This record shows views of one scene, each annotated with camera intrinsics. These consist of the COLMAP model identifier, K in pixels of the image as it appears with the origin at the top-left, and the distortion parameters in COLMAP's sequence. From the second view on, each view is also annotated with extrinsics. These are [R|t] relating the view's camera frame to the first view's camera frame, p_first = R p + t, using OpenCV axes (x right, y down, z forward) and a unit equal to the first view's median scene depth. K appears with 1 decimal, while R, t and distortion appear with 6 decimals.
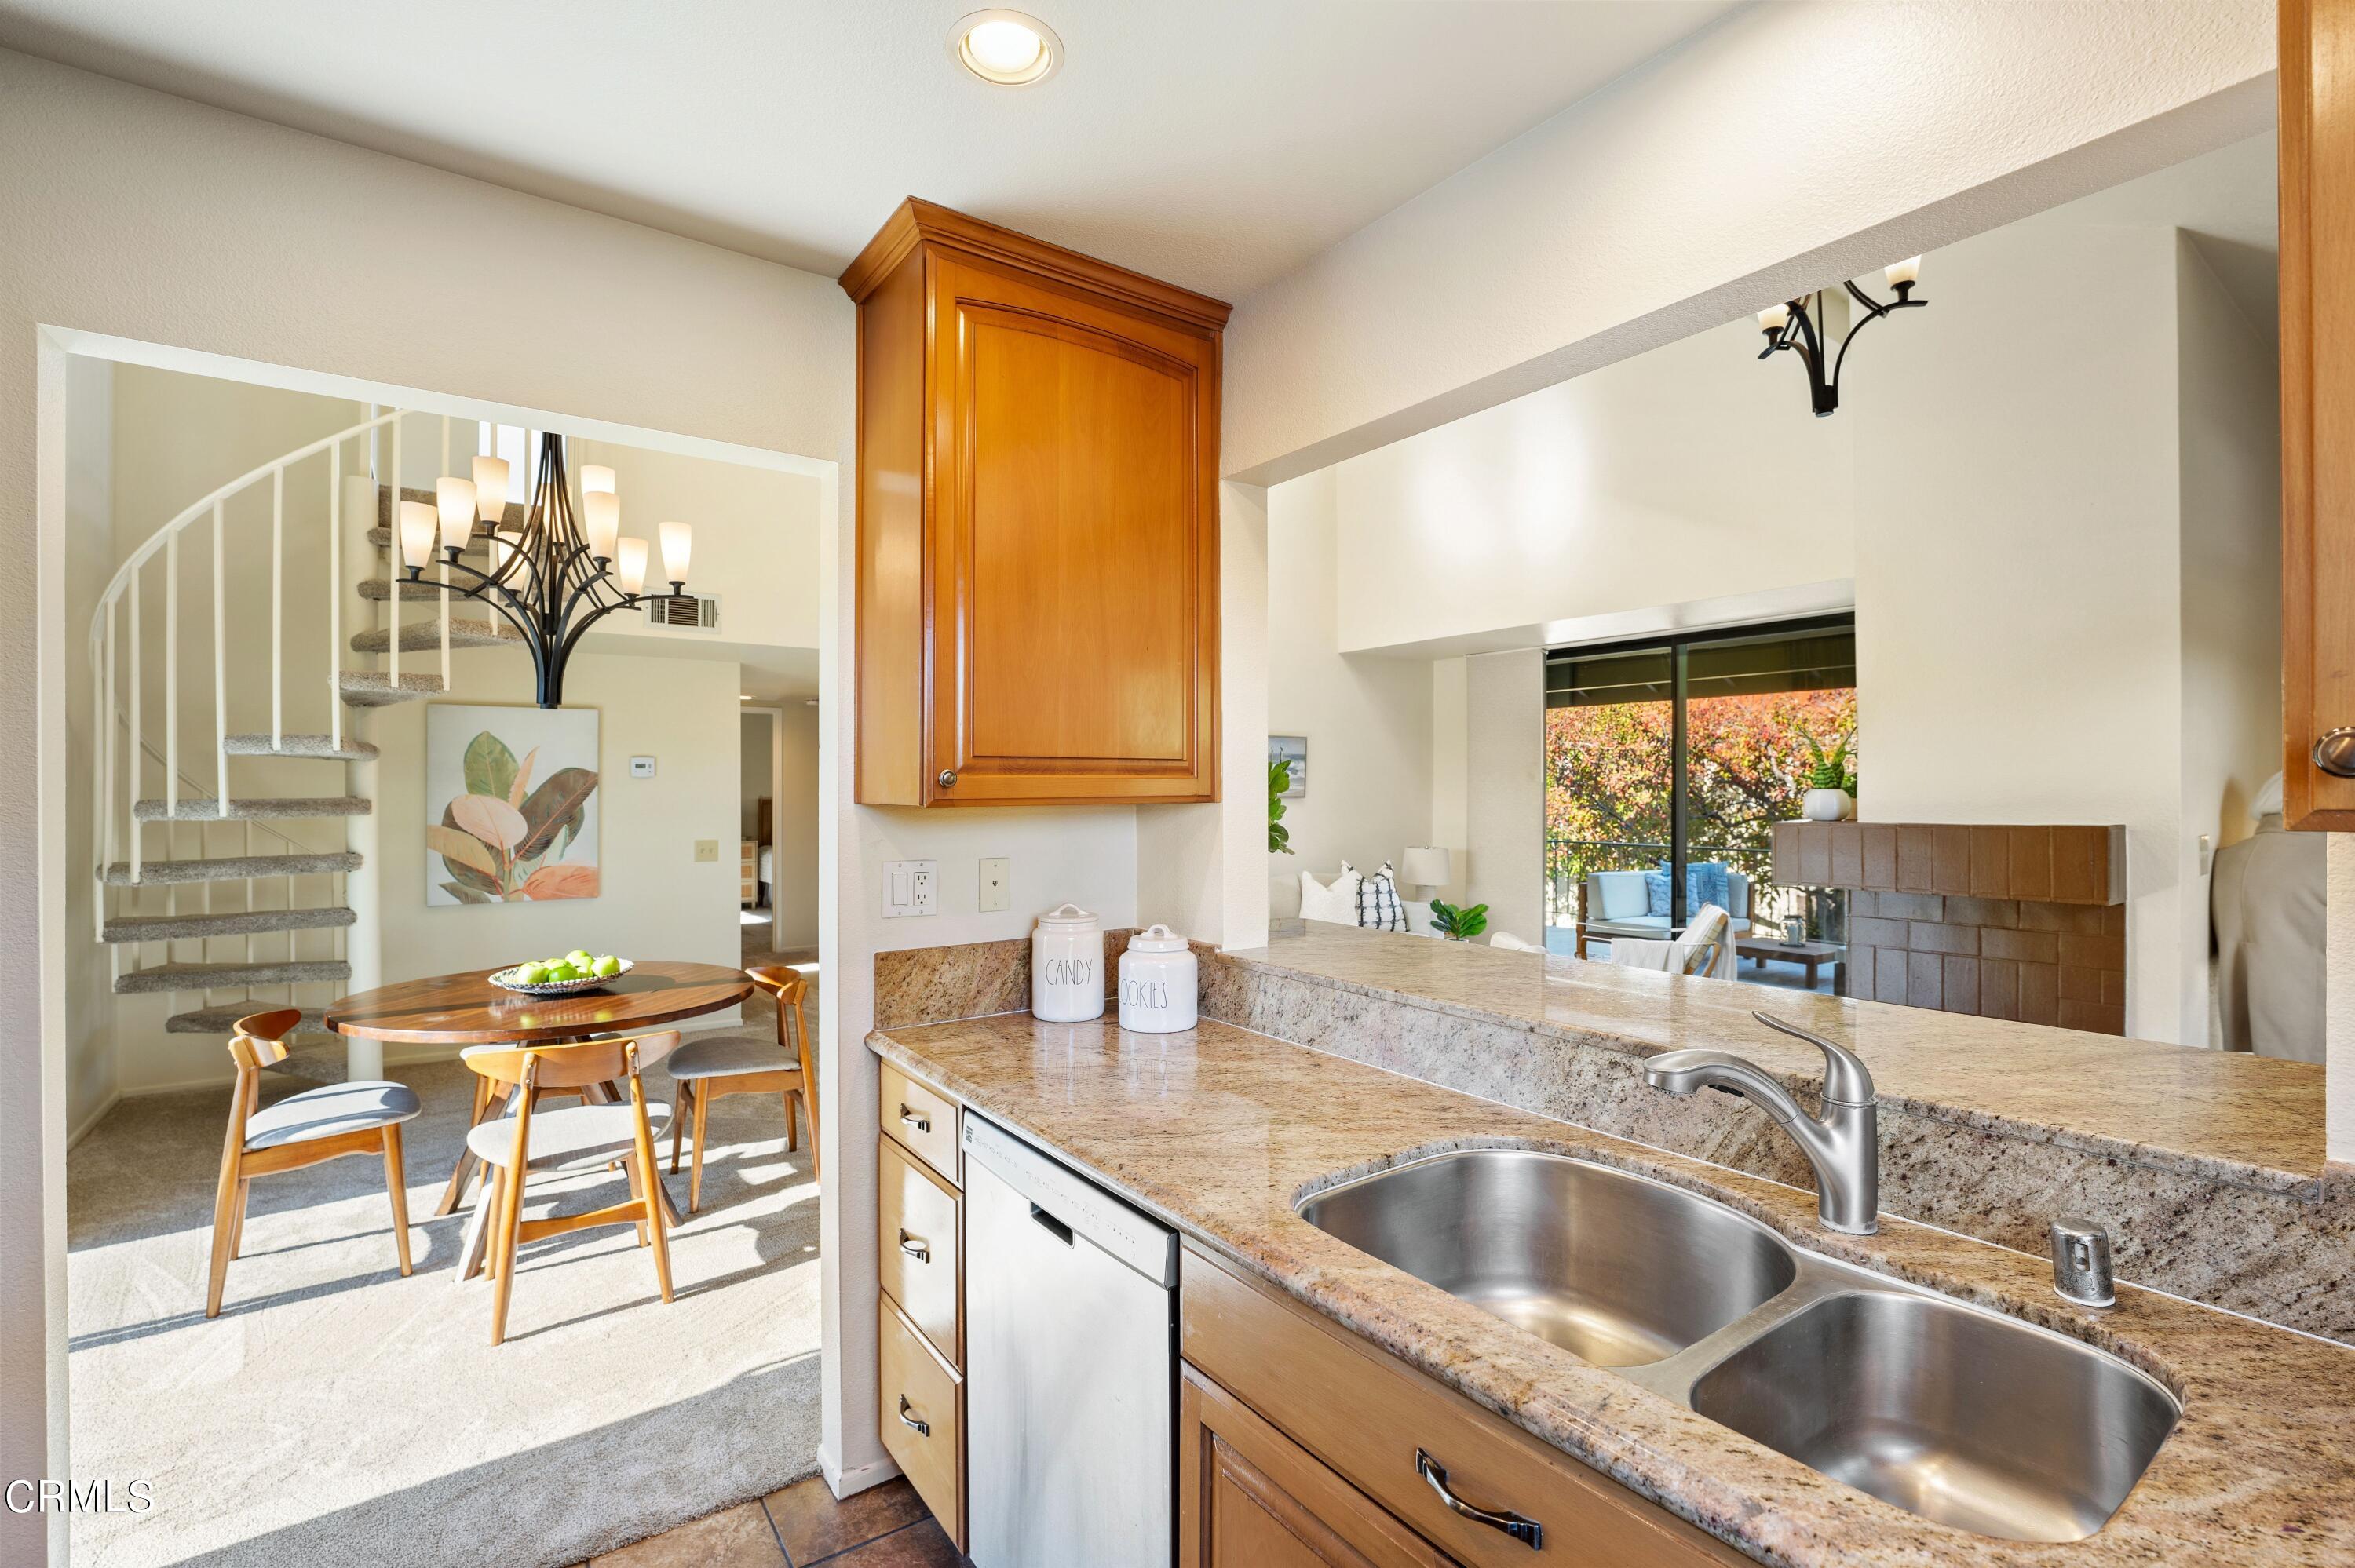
lens RADIAL K [[973.8, 0, 1171.3], [0, 973.8, 789.8], [0, 0, 1]] dist [-0.033924, 0.005116]
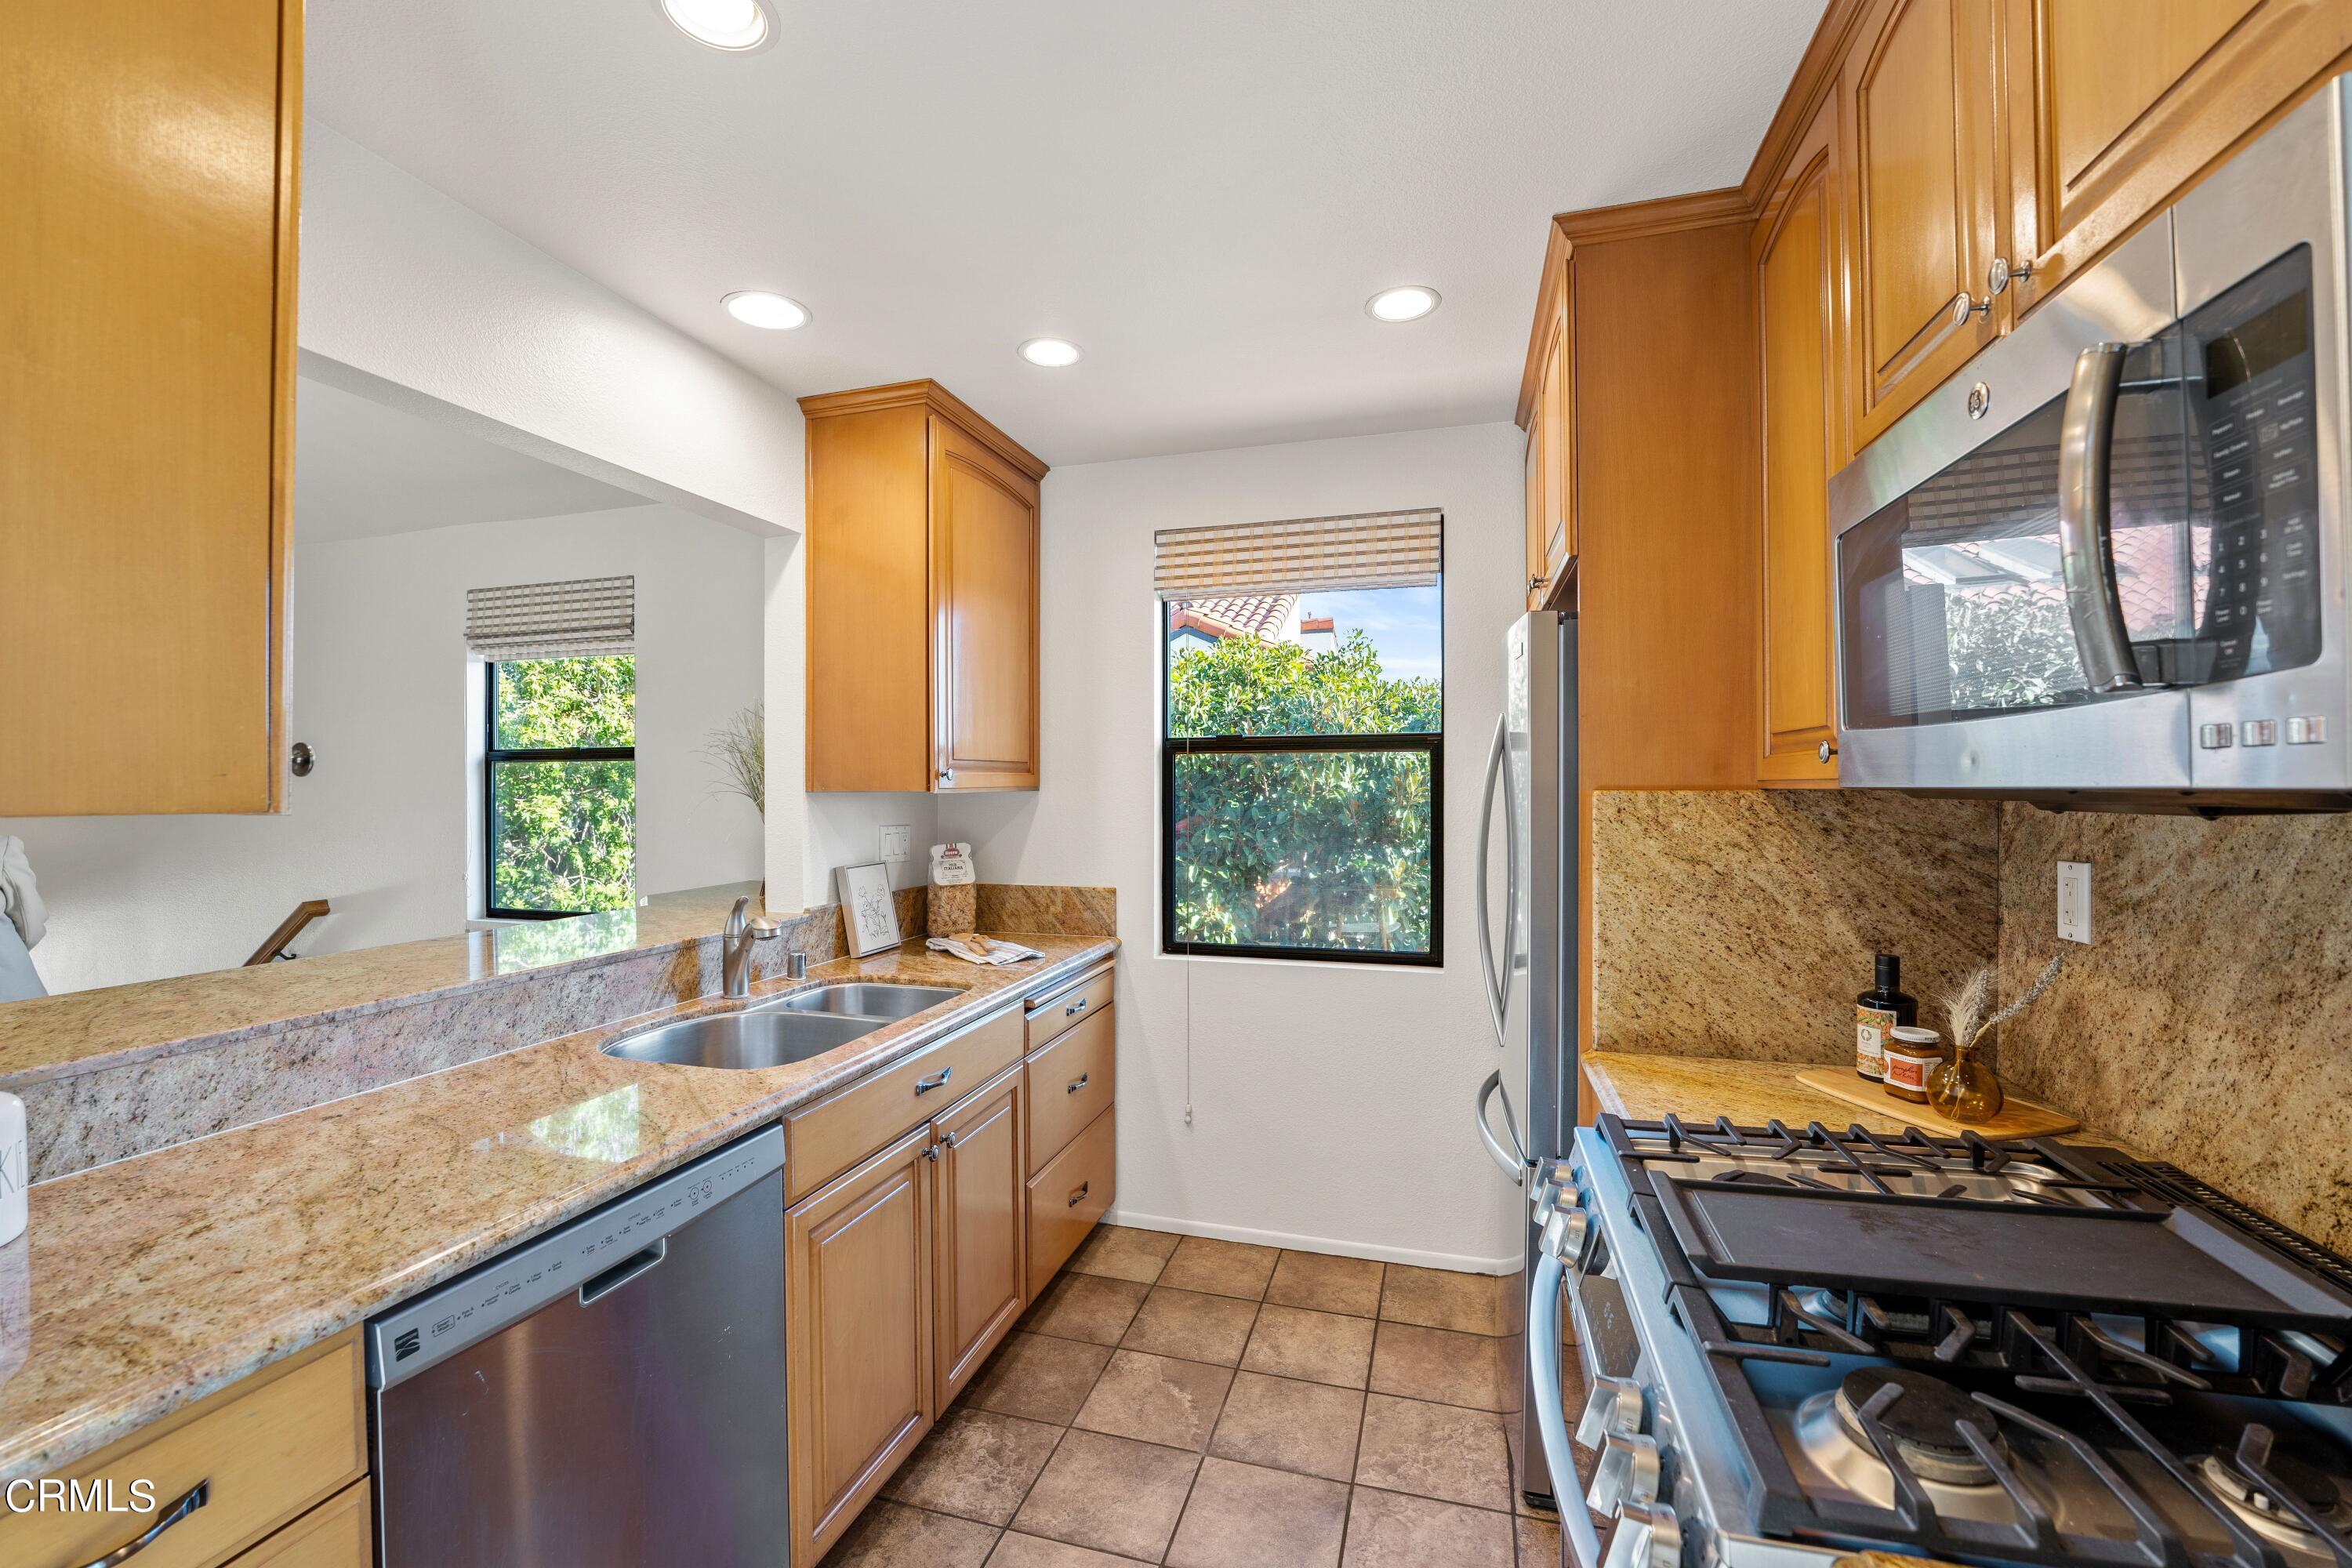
lens RADIAL K [[964.6, 0, 1169.3], [0, 964.6, 789.5], [0, 0, 1]] dist [-0.037647, 0.006475]
pose [[-0.611873, 0.002408, 0.790952, -0.986832], [0.001548, 0.999997, -0.001847, 0.010847], [-0.790955, 0.000094, -0.611875, 1.005284]]
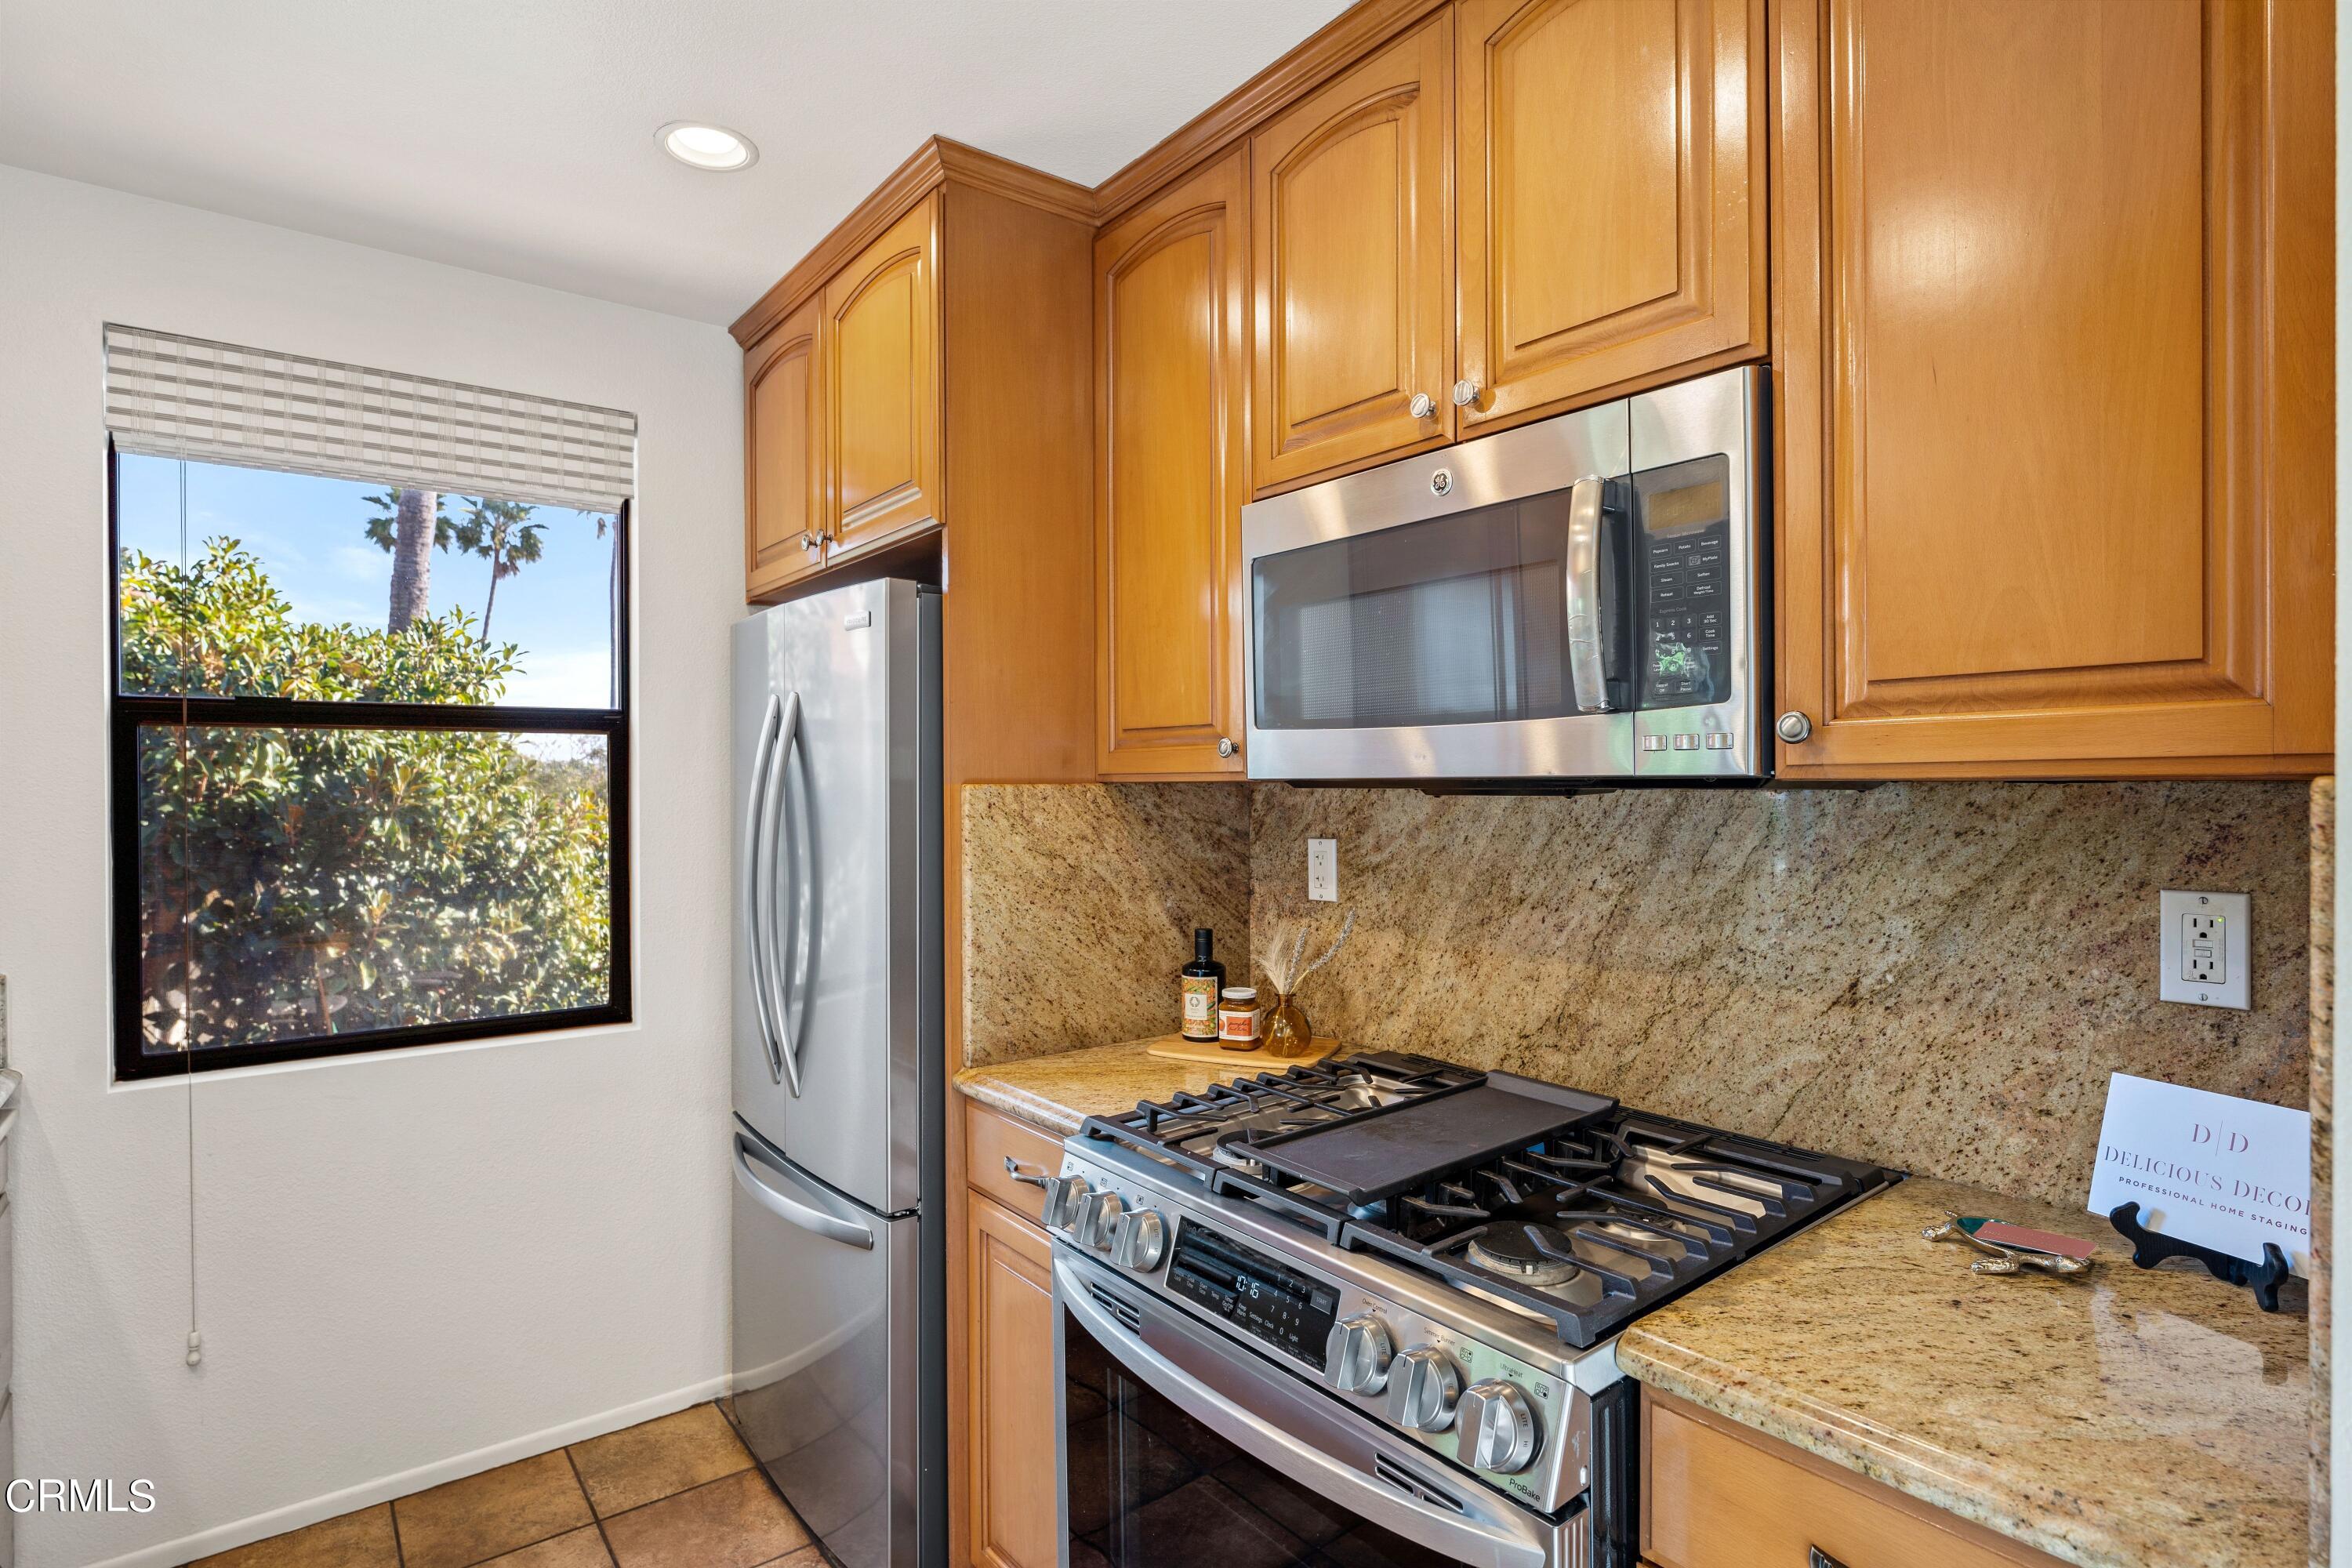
lens RADIAL K [[1184.4, 0, 1176.2], [0, 1184.4, 789.8], [0, 0, 1]] dist [-0.008746, 0.000499]
pose [[-0.999081, 0.008203, -0.042068, -0.591805], [0.008094, 0.999963, 0.002752, 0.014798], [0.042089, 0.002409, -0.999111, 1.196773]]
